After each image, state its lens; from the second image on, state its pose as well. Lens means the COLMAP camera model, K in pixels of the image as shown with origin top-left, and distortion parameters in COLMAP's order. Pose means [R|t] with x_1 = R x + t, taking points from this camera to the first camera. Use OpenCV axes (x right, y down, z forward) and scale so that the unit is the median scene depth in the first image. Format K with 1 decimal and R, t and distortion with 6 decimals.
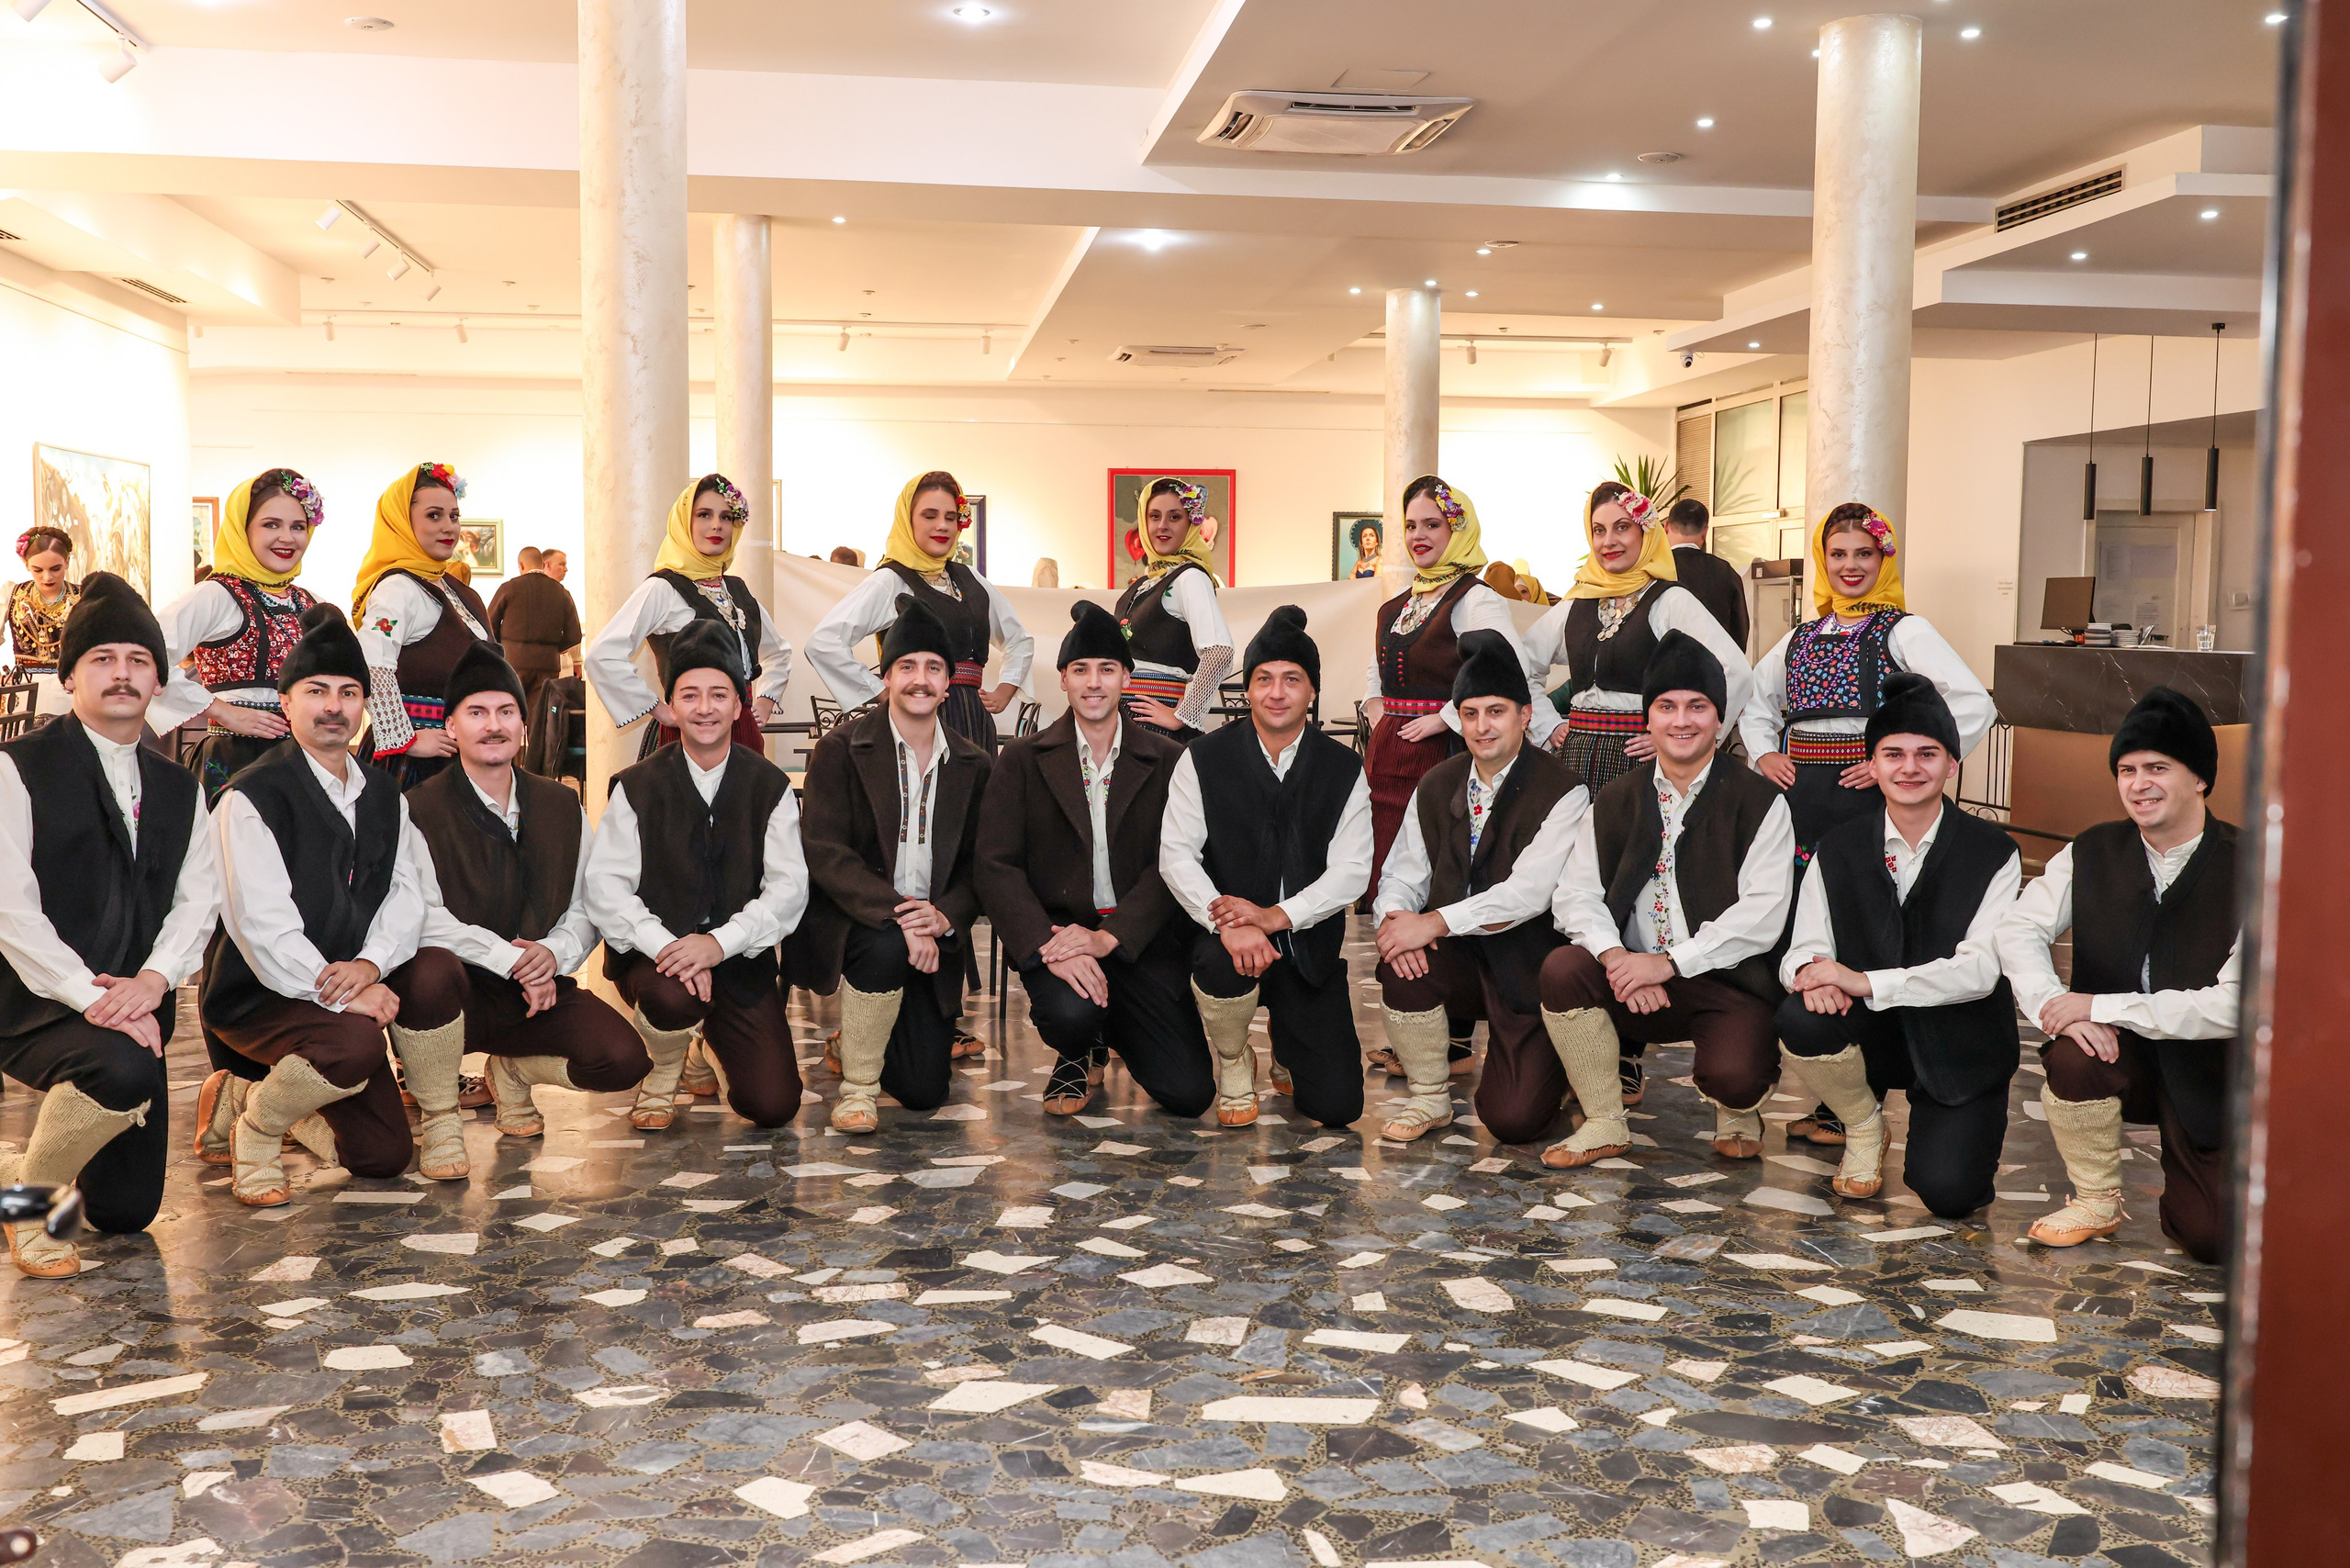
lens RADIAL K [[2223.0, 0, 1168.4], [0, 2223.0, 786.6], [0, 0, 1]] dist [-0.007938, 0.002755]
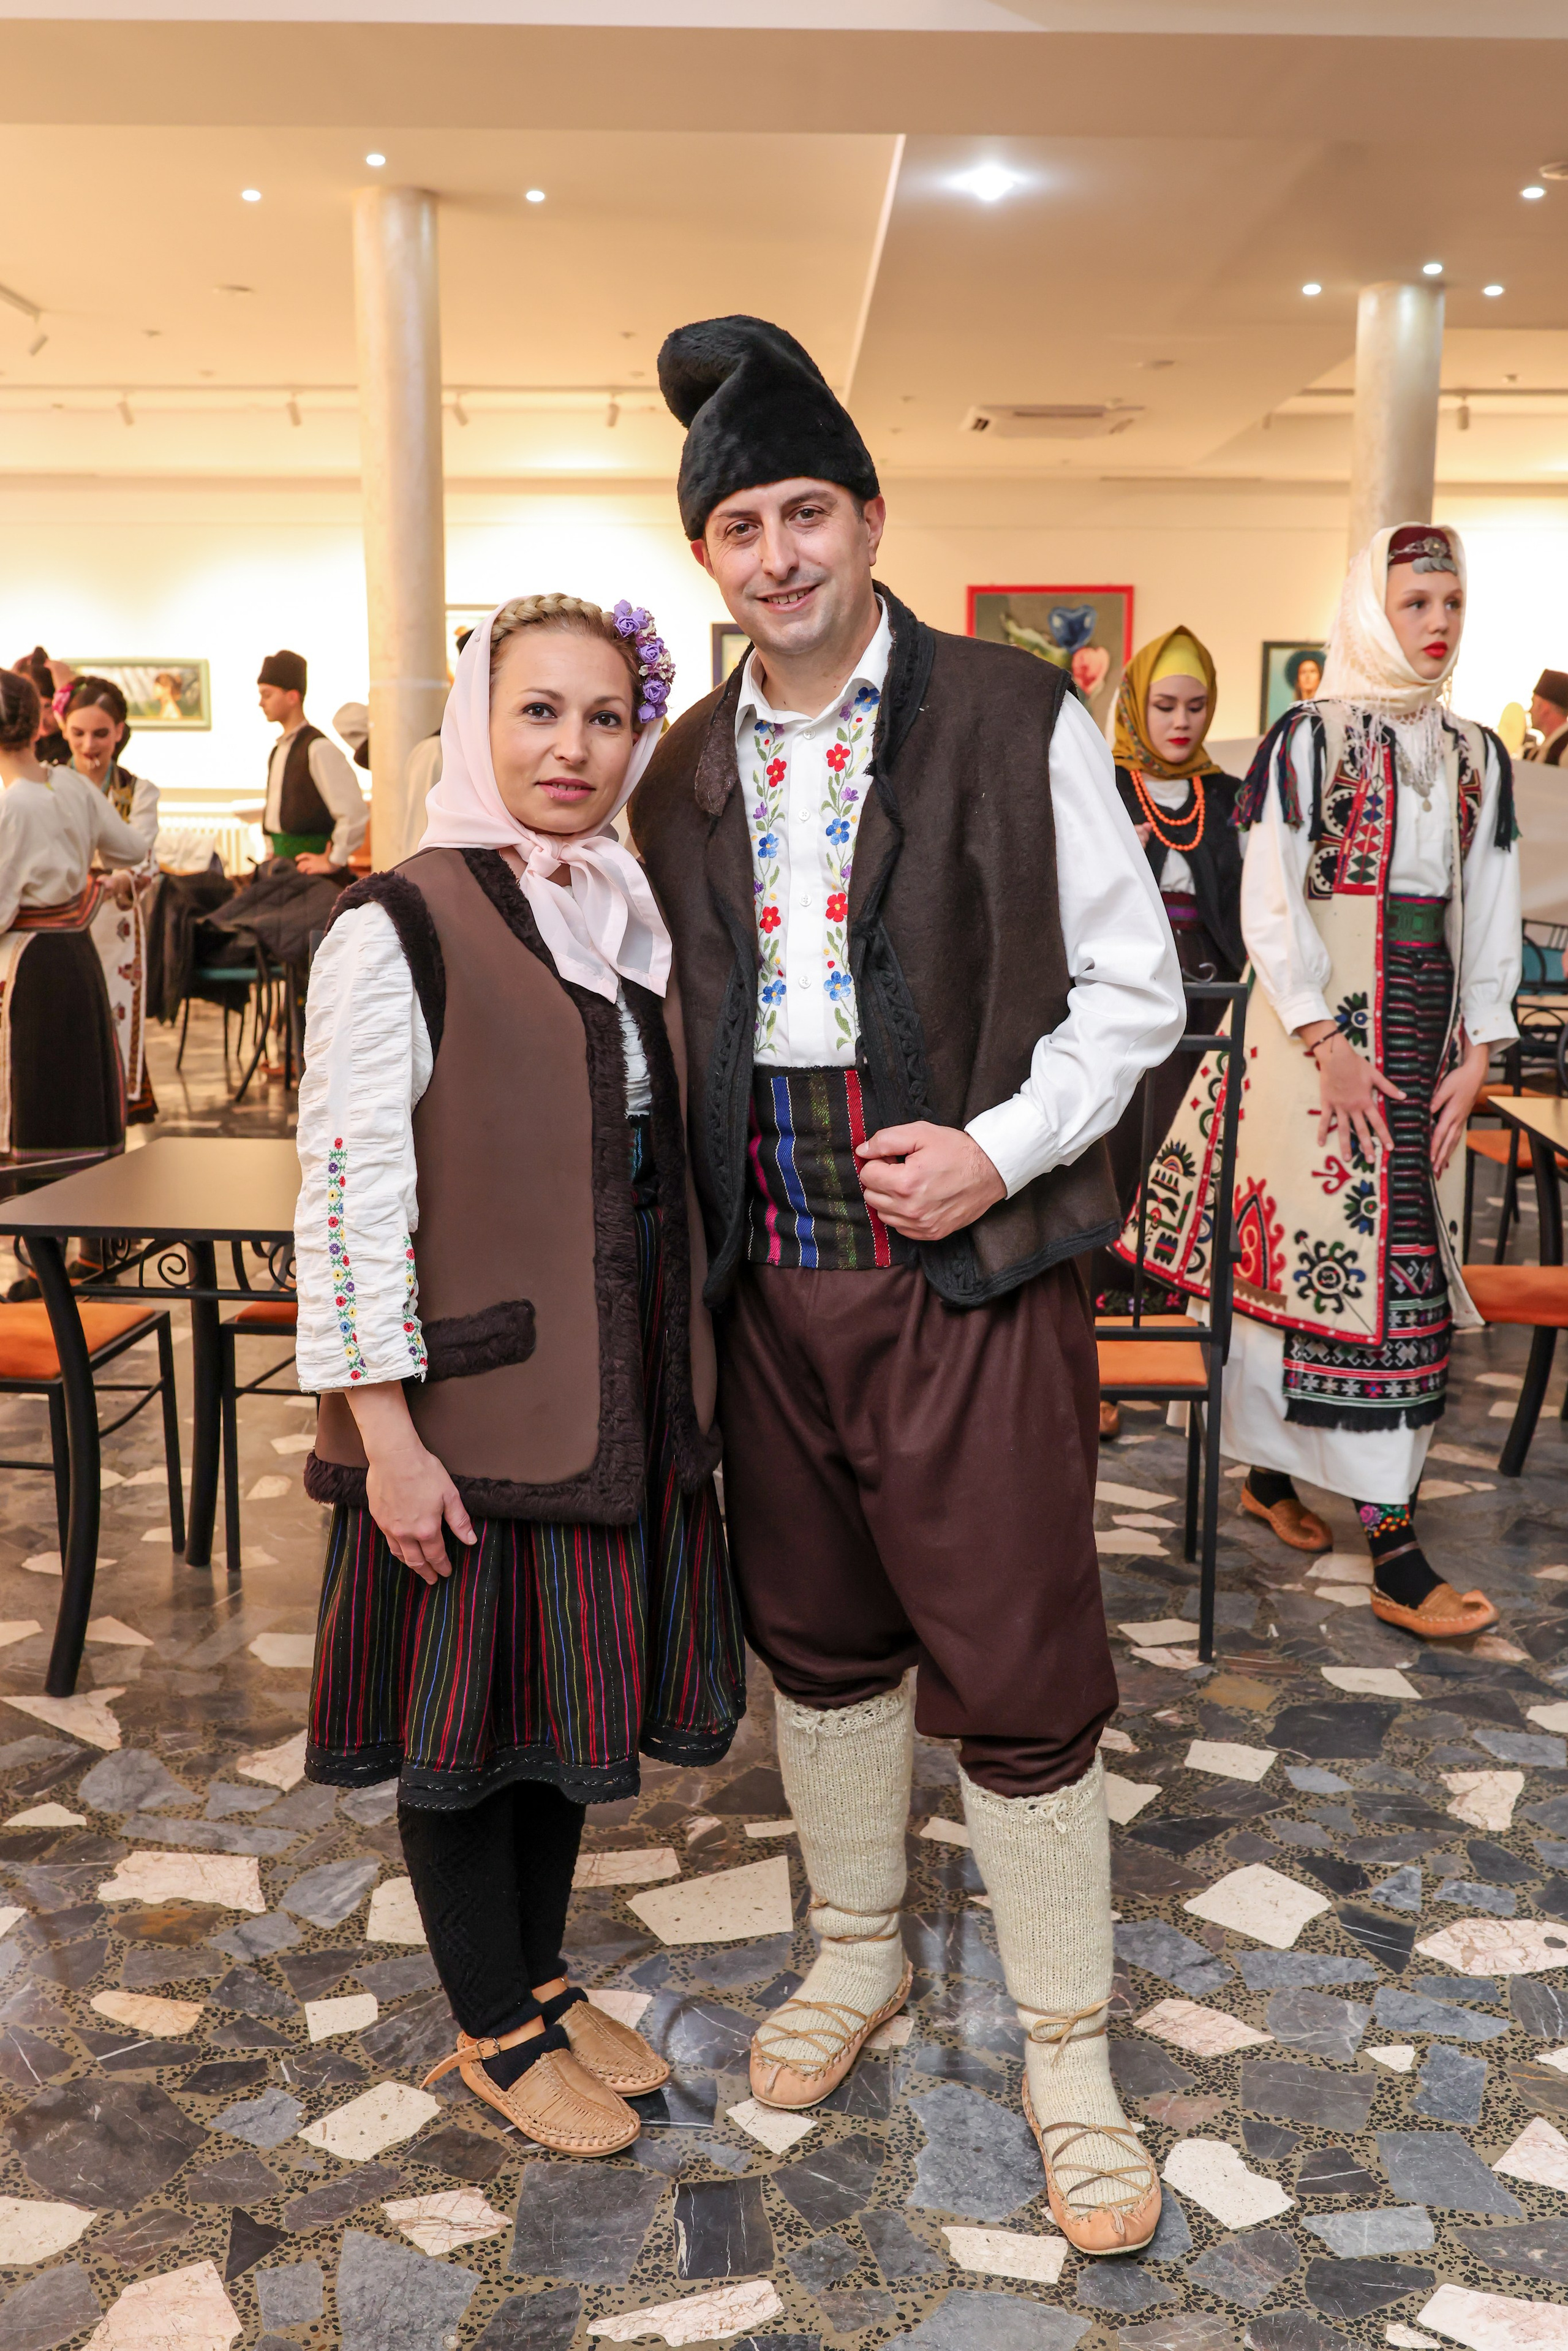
lens RADIAL K [[2223.8, 0, 779.9], [0, 2223.8, 1172.5], [0, 0, 1]] dist [-0.007938, 0.002755]
pose [[0.991356, 0.021990, -0.129344, 0.053625], [-0.008299, 0.994390, 0.105448, -0.088614], [0.130937, -0.103463, 0.985977, 0.875140]]
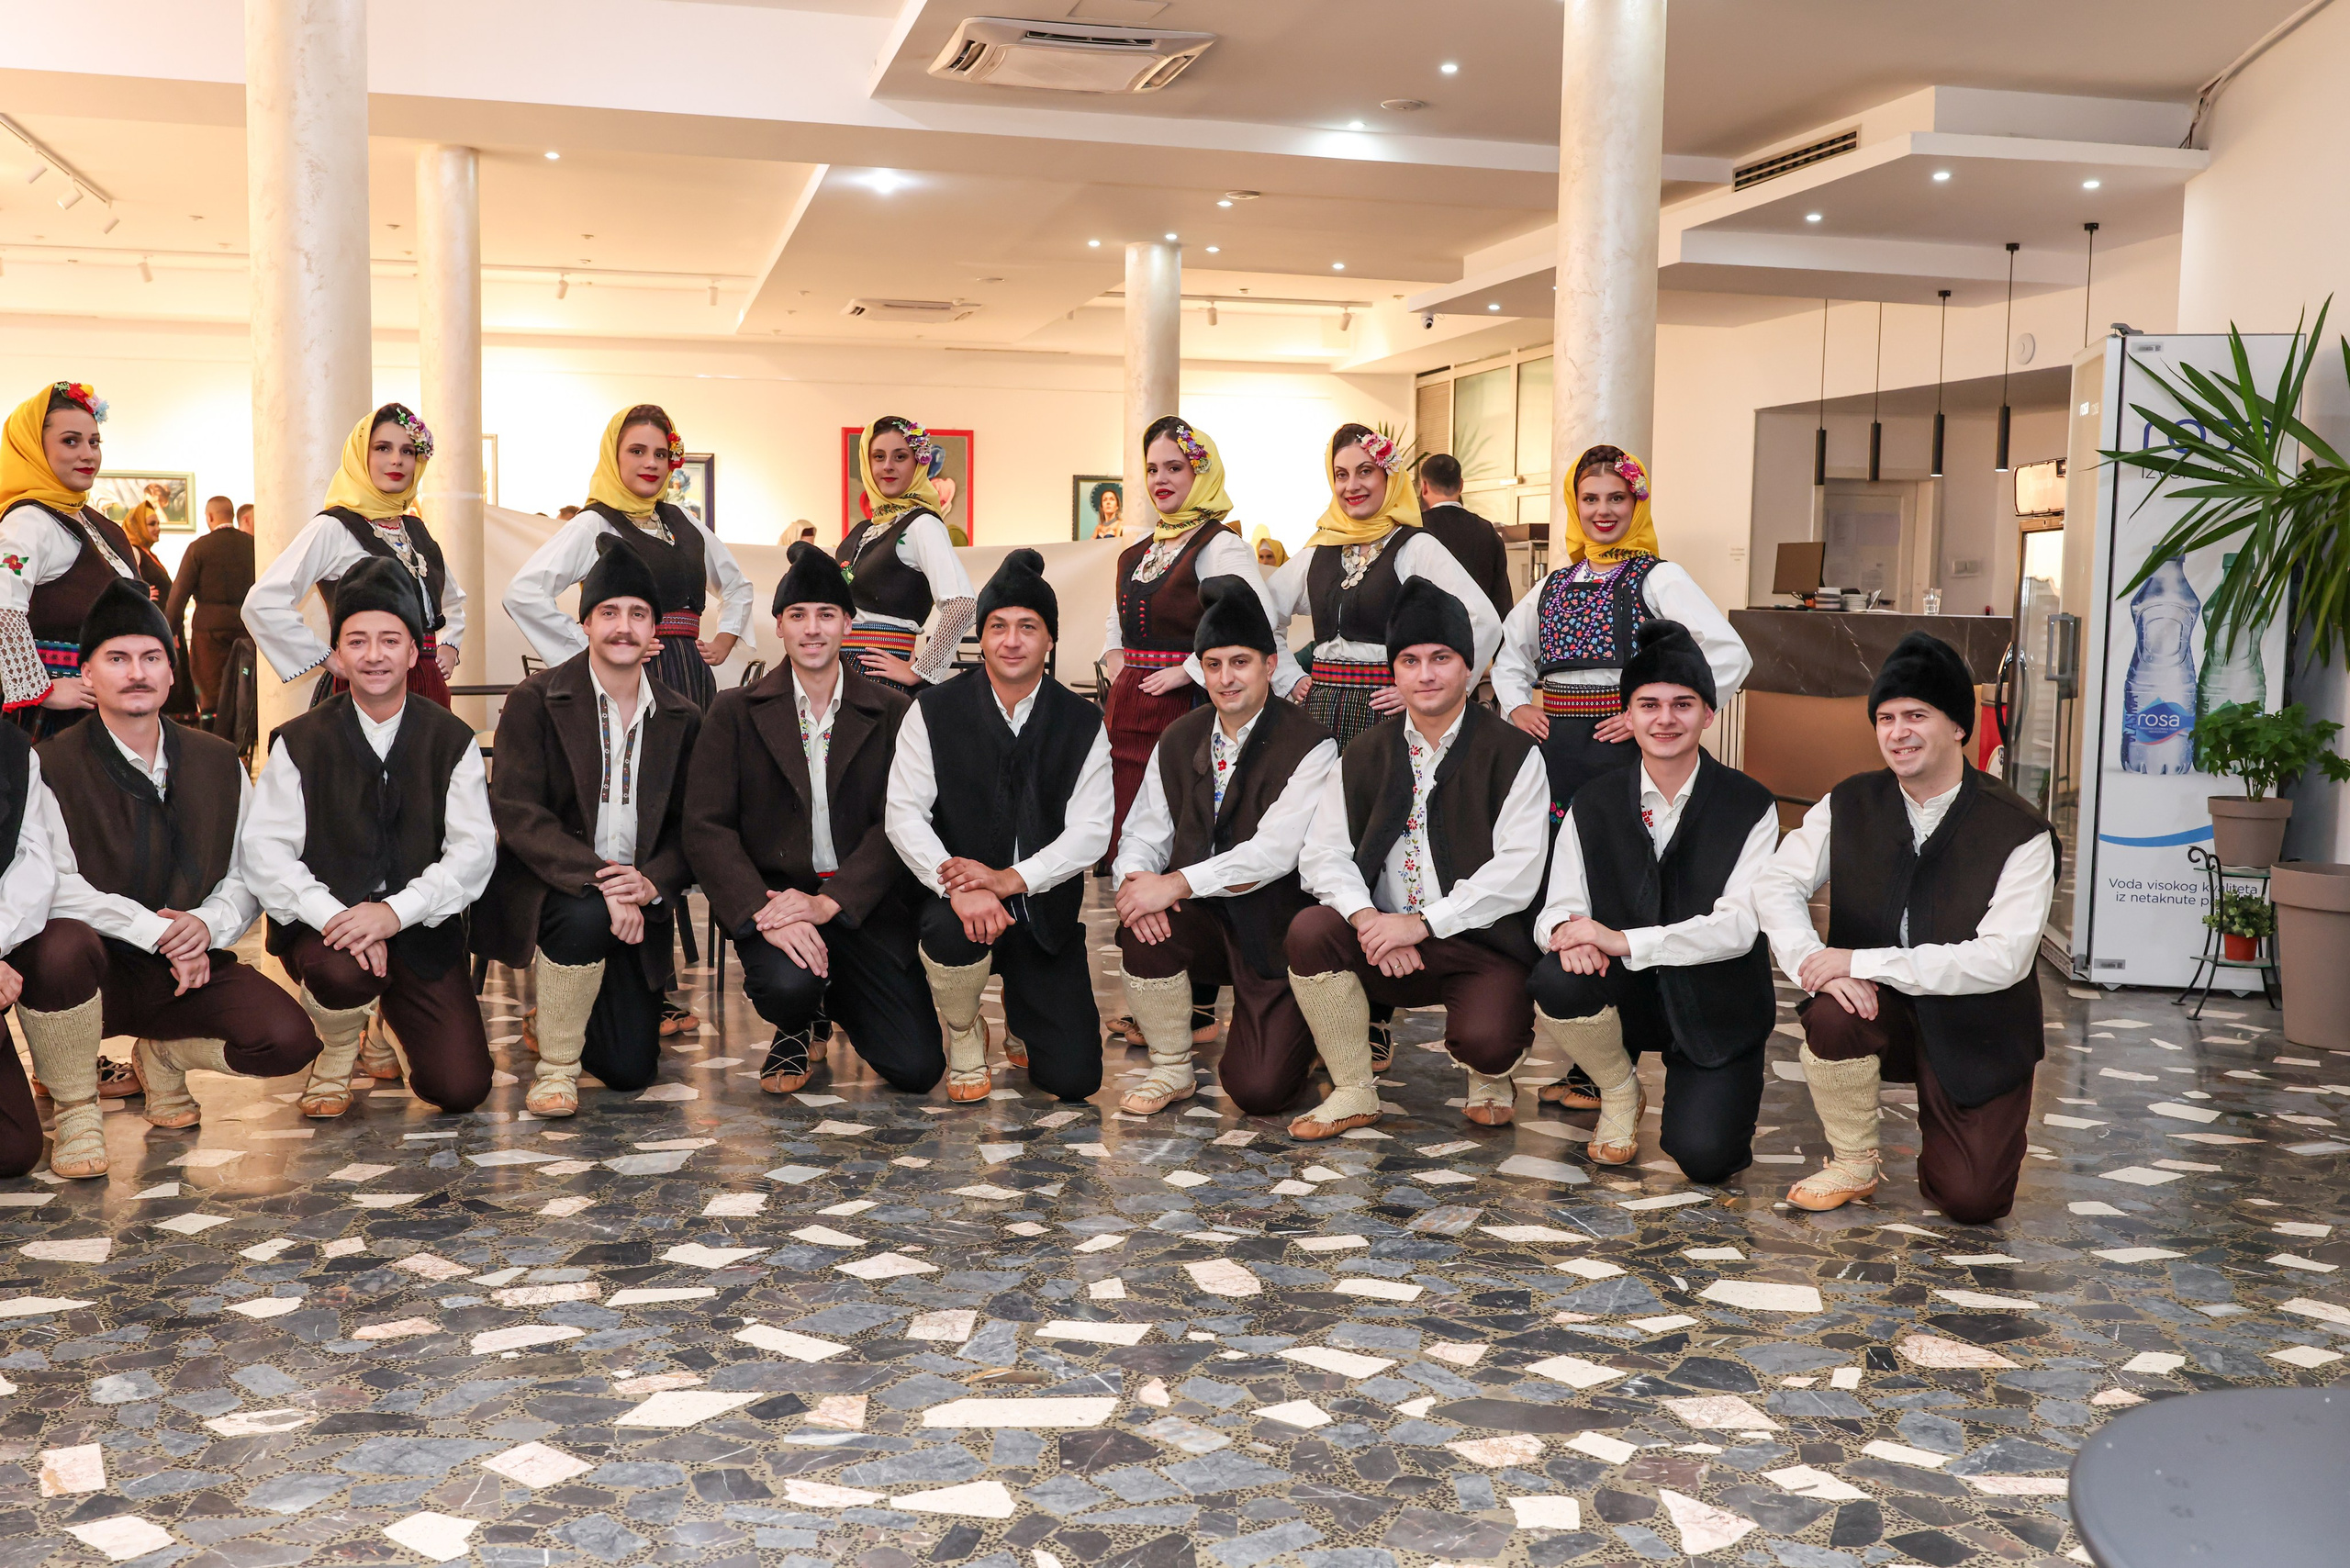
lens RADIAL K [[2224.2, 0, 1153.3], [0, 2224.2, 782.3], [0, 0, 1]] dist [-0.009215, 0.004194]
pose [[0.994070, -0.003266, 0.108691, 0.008596], [0.002156, 0.999944, 0.010328, 0.010001], [-0.108718, -0.010032, 0.994022, 0.071237]]
